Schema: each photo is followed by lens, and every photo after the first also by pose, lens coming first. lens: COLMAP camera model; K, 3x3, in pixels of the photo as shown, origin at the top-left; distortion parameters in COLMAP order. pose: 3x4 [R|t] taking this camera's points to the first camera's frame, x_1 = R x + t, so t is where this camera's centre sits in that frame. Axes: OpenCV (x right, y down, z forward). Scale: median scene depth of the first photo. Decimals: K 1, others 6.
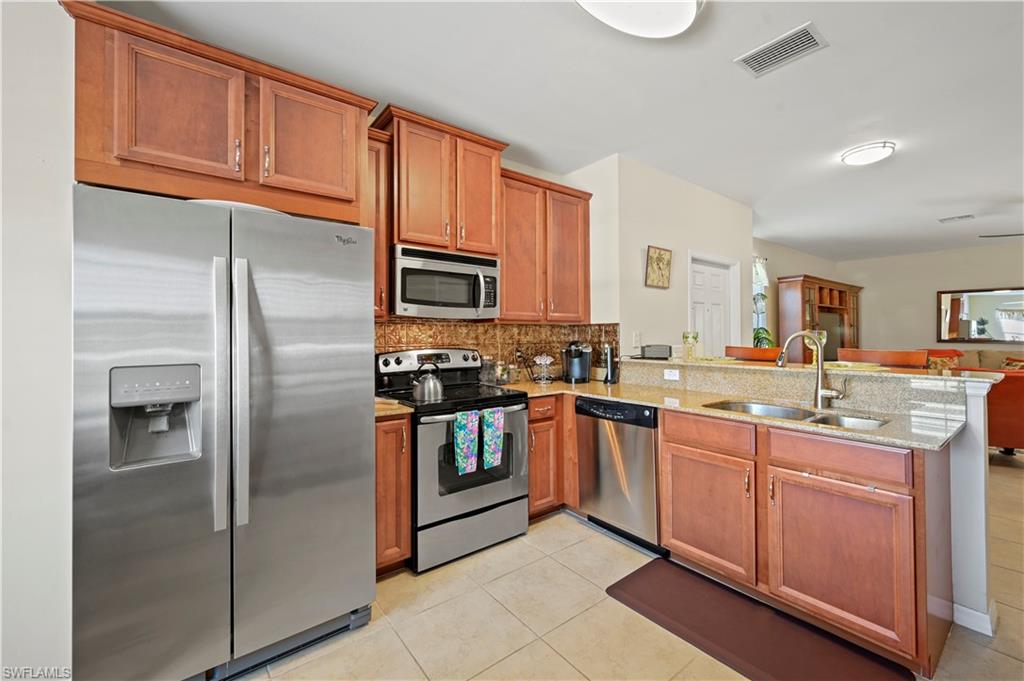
lens RADIAL K [[414.1, 0, 517.1], [0, 414.1, 331.8], [0, 0, 1]] dist [0.001128, 0.000209]
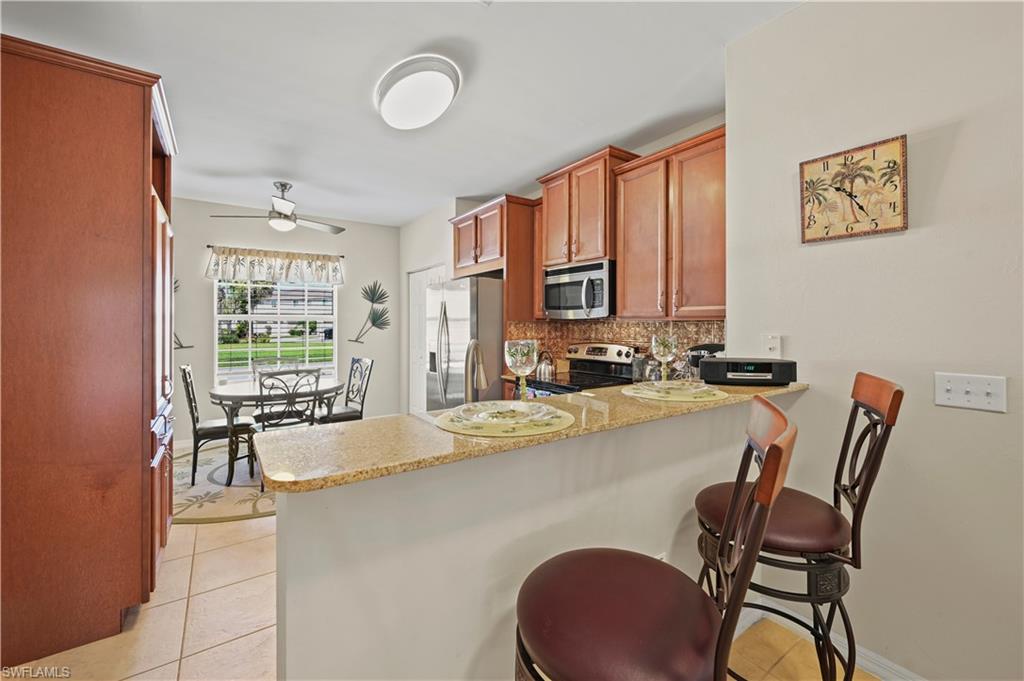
lens RADIAL K [[418.9, 0, 519.0], [0, 418.9, 323.1], [0, 0, 1]] dist [-0.000745, 0.000031]
pose [[-0.036671, 0.000212, -0.999327, 0.959469], [0.008527, 0.999964, -0.000101, -0.017696], [0.999291, -0.008525, -0.036671, 0.766137]]
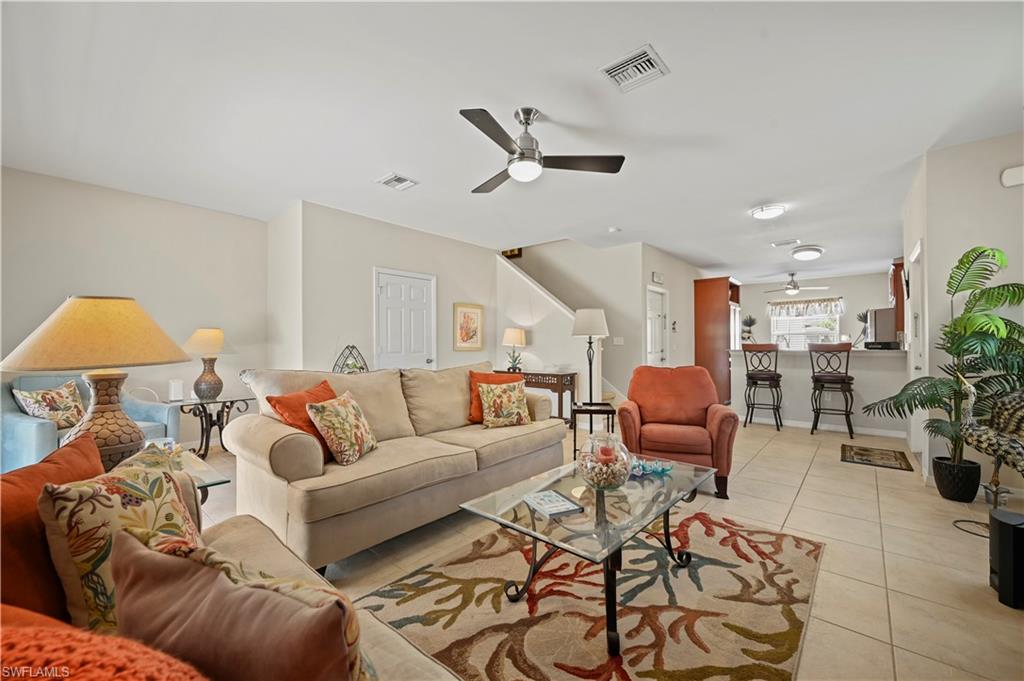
lens RADIAL K [[402.8, 0, 508.1], [0, 402.8, 338.8], [0, 0, 1]] dist [-0.000149, 0.000079]
pose [[-0.981432, 0.000623, -0.191808, 2.200186], [0.005005, 0.999738, -0.022358, 0.051203], [0.191744, -0.022903, -0.981178, 2.401007]]
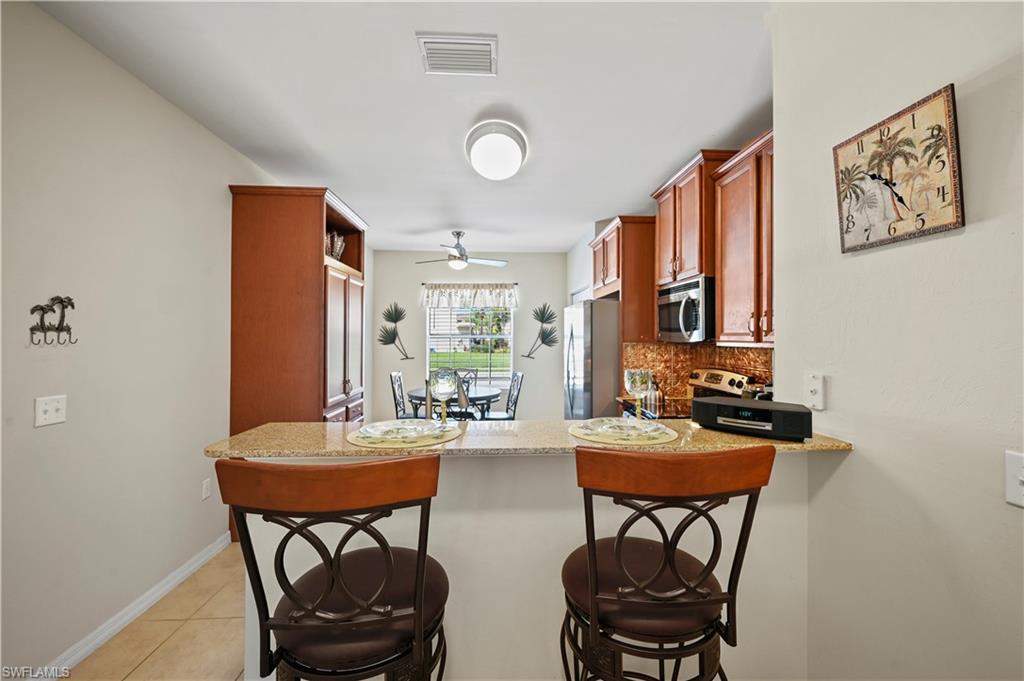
lens RADIAL K [[414.1, 0, 517.1], [0, 414.1, 331.8], [0, 0, 1]] dist [0.001128, 0.000209]
pose [[-0.559292, -0.008823, -0.828924, 0.905805], [0.005596, 0.999880, -0.014418, -0.040146], [0.828952, -0.012702, -0.559176, 1.103356]]
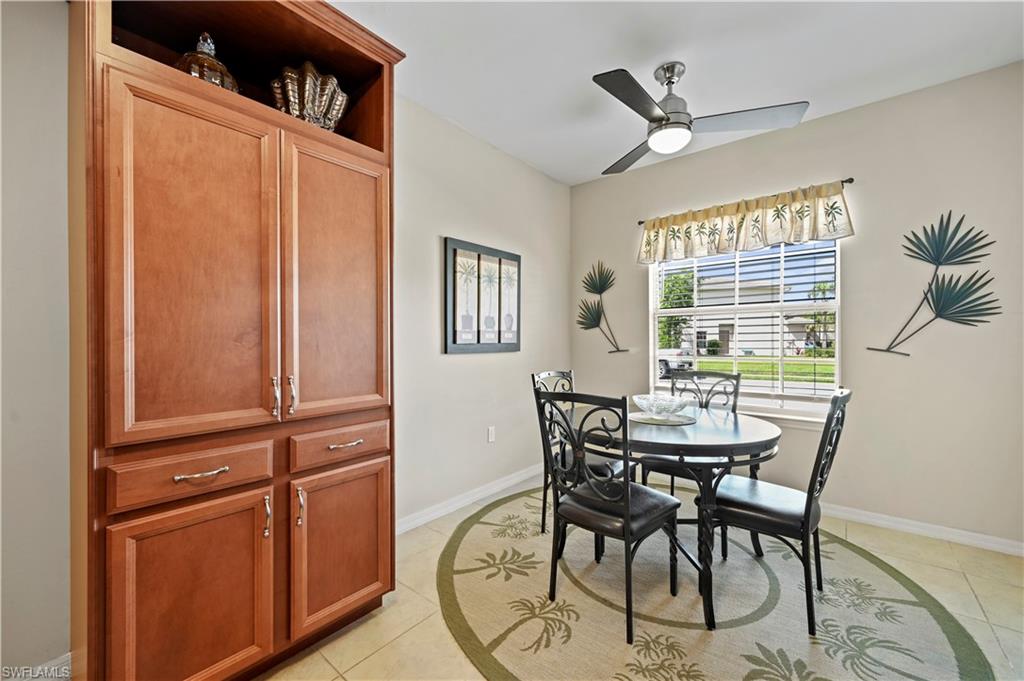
lens RADIAL K [[406.3, 0, 516.8], [0, 406.3, 339.6], [0, 0, 1]] dist [-0.001365, 0.000035]
pose [[-0.973220, 0.005520, -0.229811, 0.090454], [0.007736, 0.999932, -0.008744, 0.032612], [0.229748, -0.010288, -0.973196, 0.625721]]
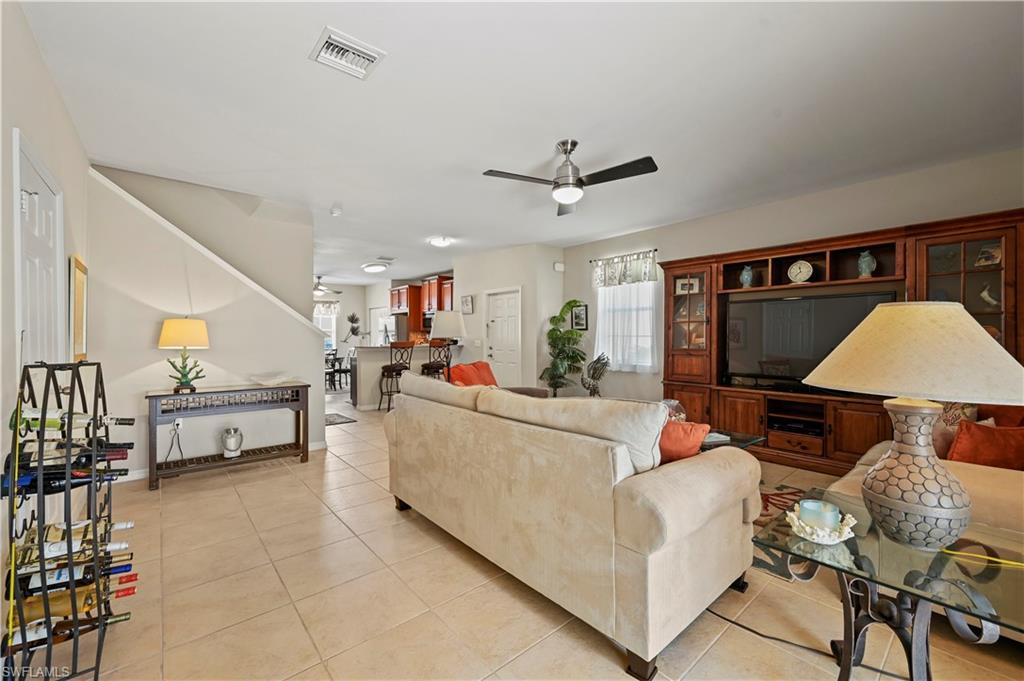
lens RADIAL K [[412.3, 0, 512.0], [0, 412.3, 340.5], [0, 0, 1]] dist [-0.000013, 0.000034]
pose [[0.053761, 0.011294, -0.998490, 3.009988], [0.007401, 0.999904, 0.011708, 0.011836], [0.998526, -0.008020, 0.053672, 1.316451]]
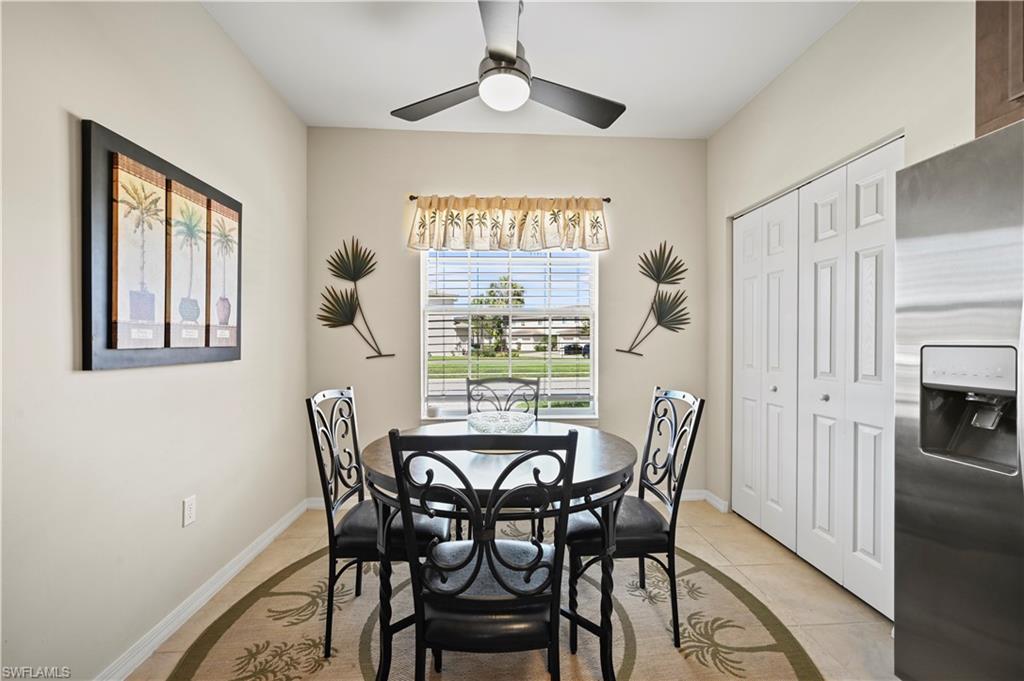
lens RADIAL K [[413.7, 0, 512.0], [0, 413.7, 343.2], [0, 0, 1]] dist [-0.001501, -0.000431]
pose [[-0.560193, 0.005553, -0.828343, 0.145287], [0.007946, 0.999968, 0.001330, 0.029676], [0.828324, -0.005837, -0.560219, 0.311083]]
